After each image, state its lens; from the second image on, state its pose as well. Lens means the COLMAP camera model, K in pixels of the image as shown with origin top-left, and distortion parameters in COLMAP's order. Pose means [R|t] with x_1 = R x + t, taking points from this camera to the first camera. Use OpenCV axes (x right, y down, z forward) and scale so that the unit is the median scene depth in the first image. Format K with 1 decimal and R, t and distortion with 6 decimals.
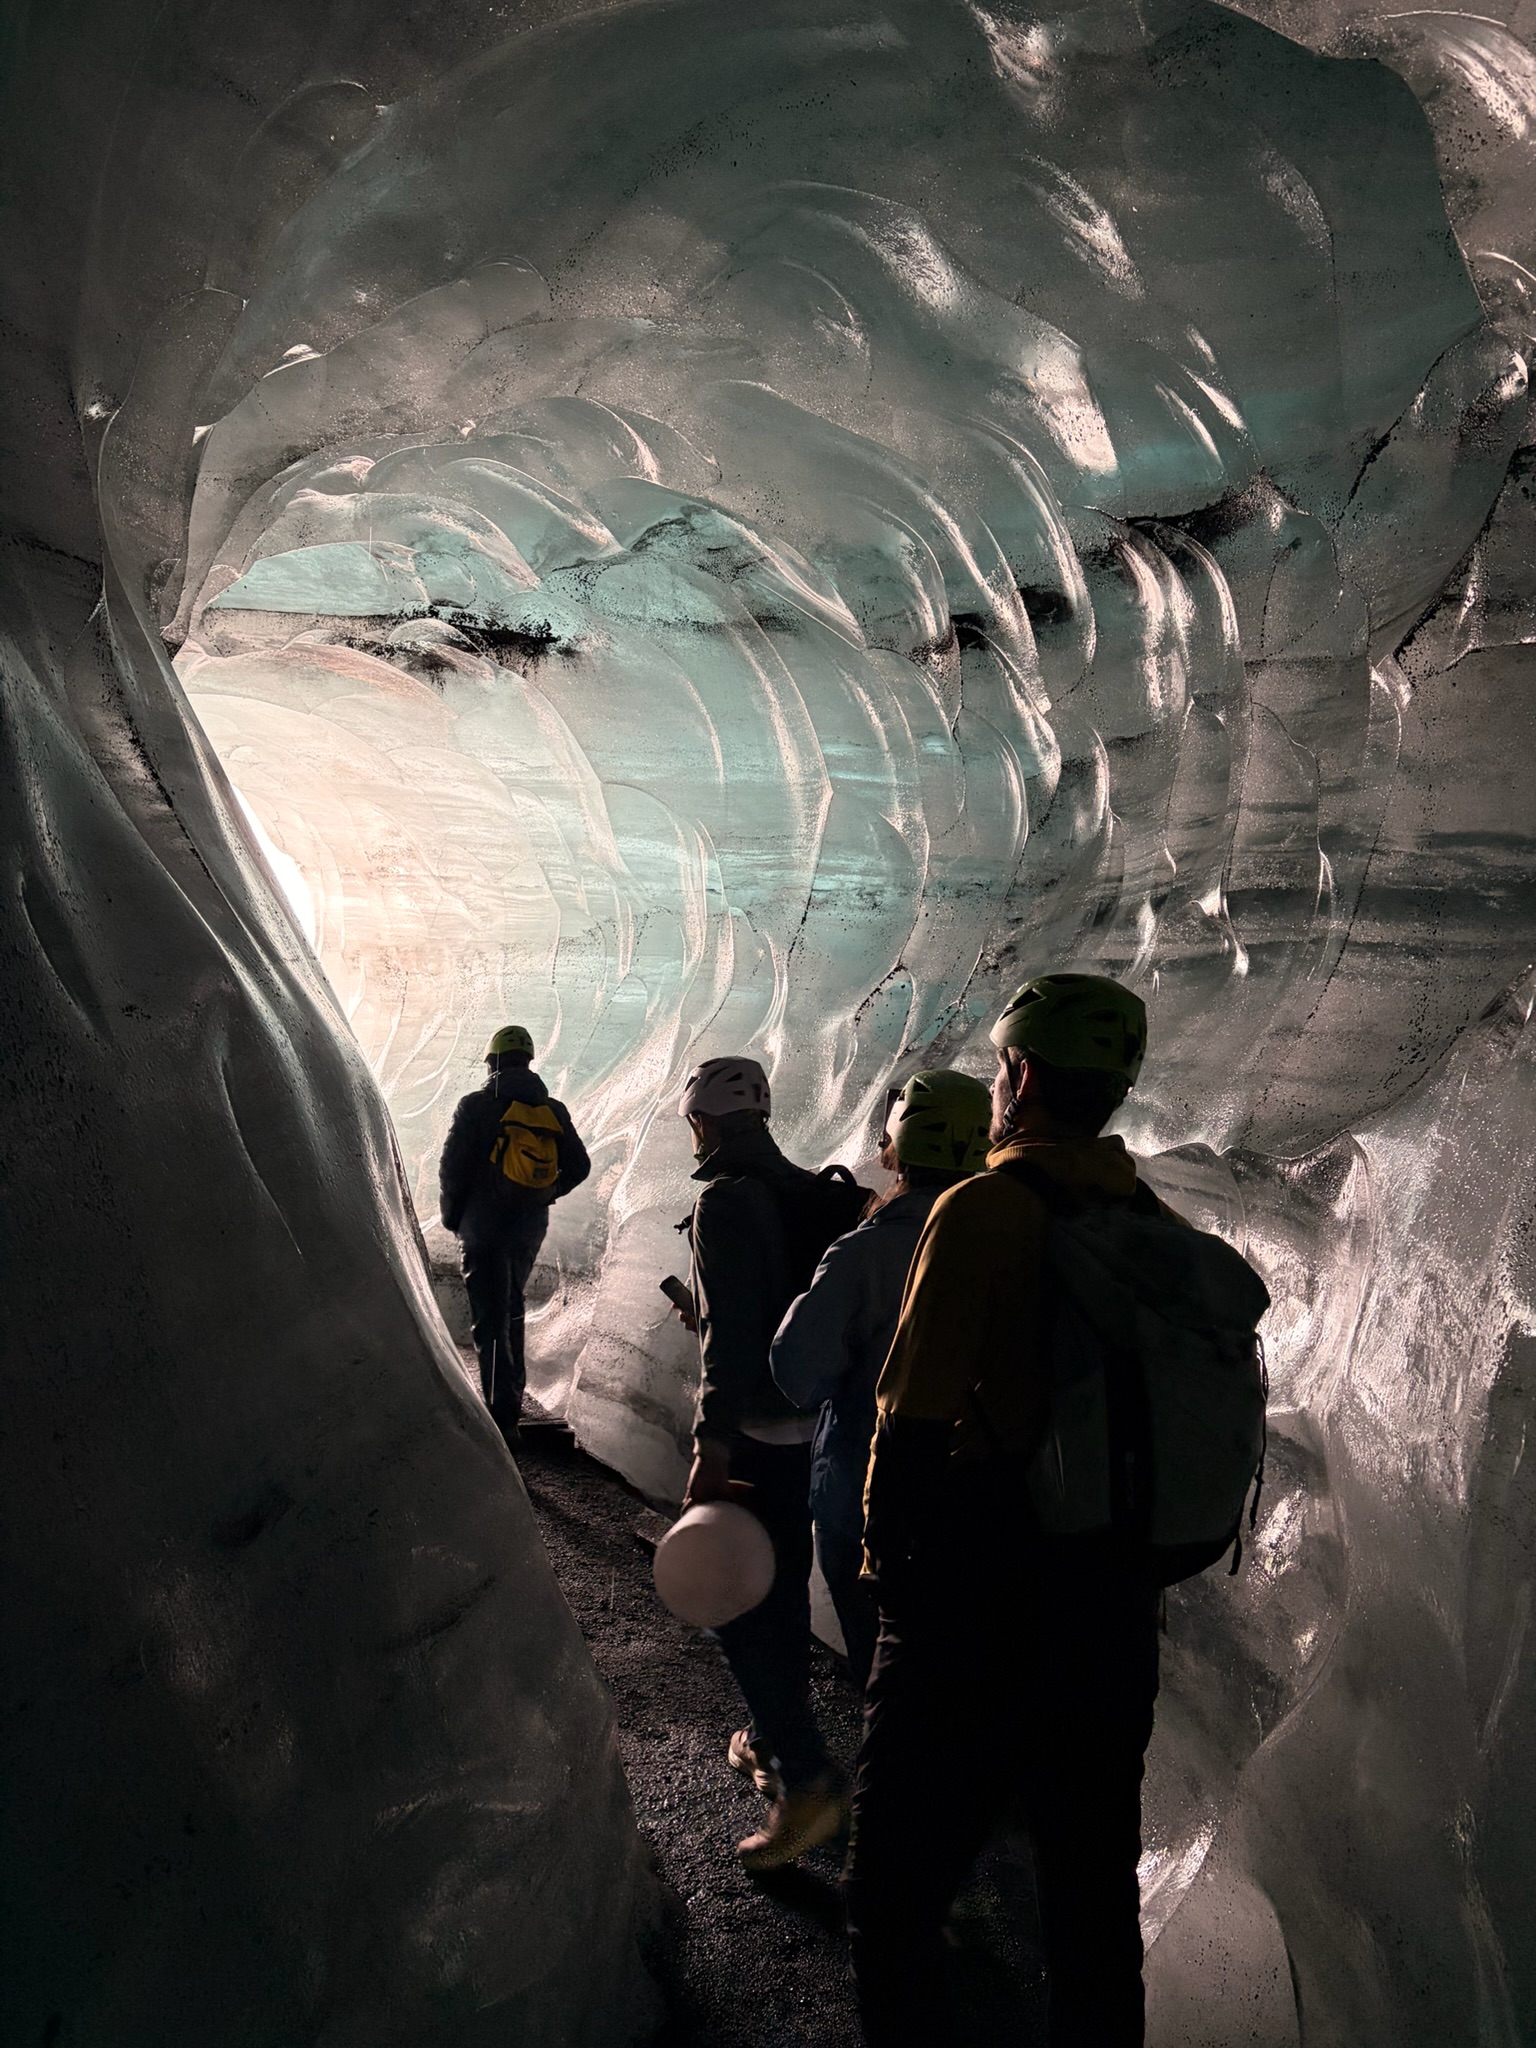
lens RADIAL K [[1551.1, 0, 766.5], [0, 1551.1, 1023.6], [0, 0, 1]] dist [-0.000114, -0.000048]
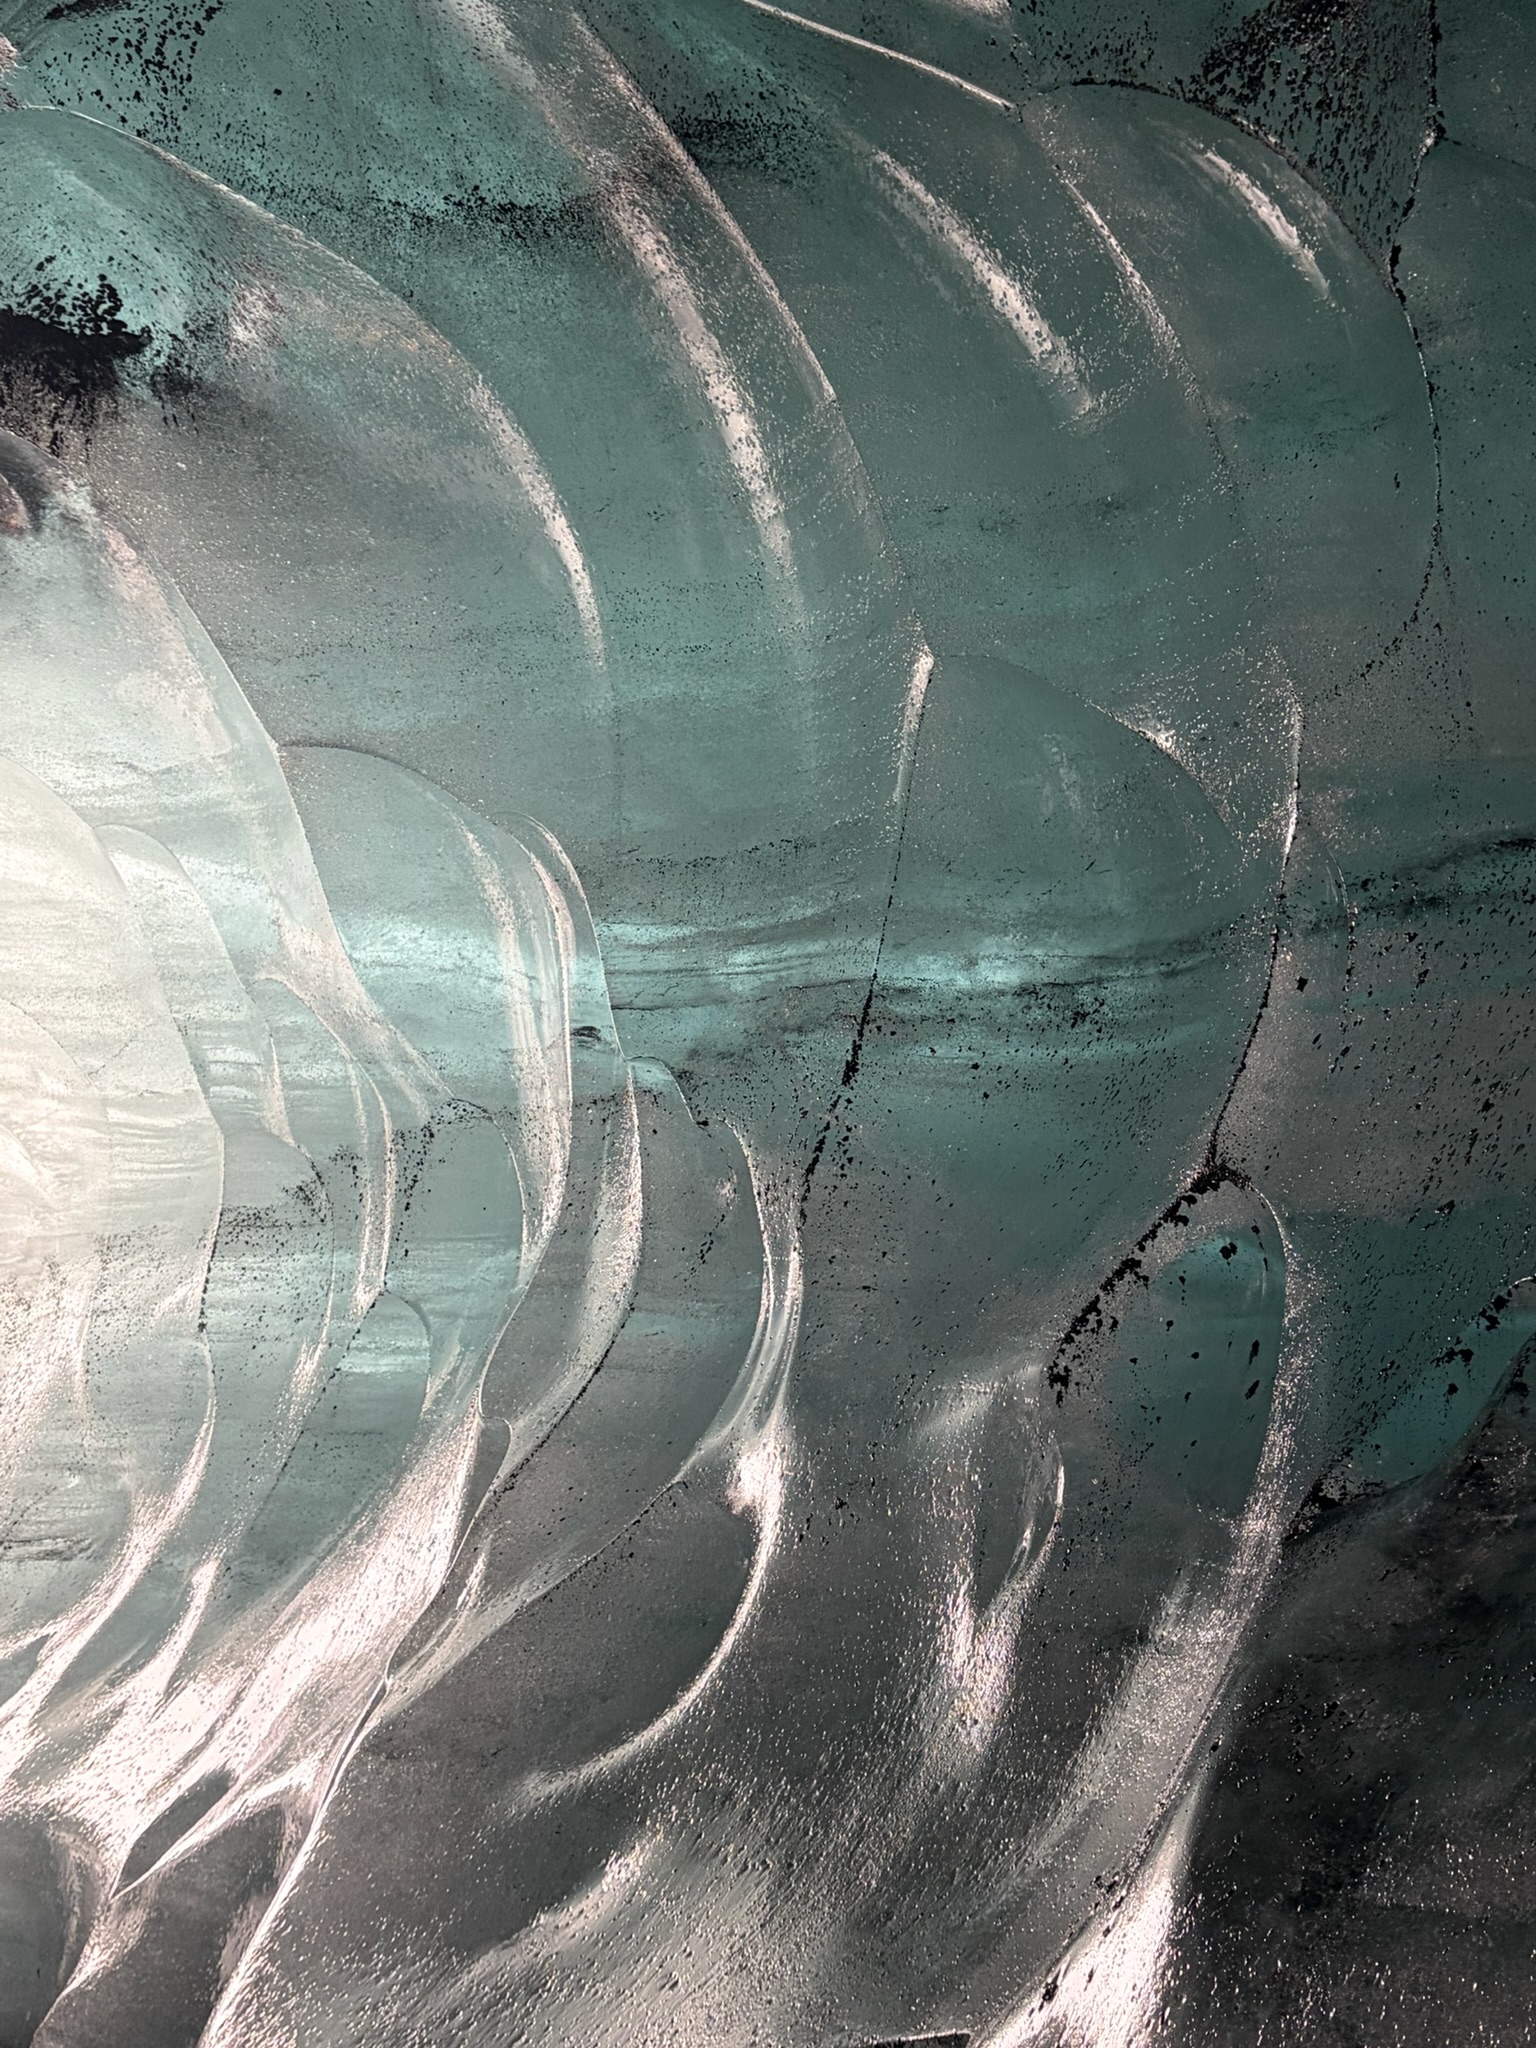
lens RADIAL K [[2503.2, 0, 772.2], [0, 2503.2, 1021.9], [0, 0, 1]] dist [0.042547, 0.000000]
pose [[0.999699, -0.022444, -0.009950, 0.012098], [0.020476, 0.985843, -0.166413, 0.005727], [0.013544, 0.166159, 0.986006, 0.451238]]
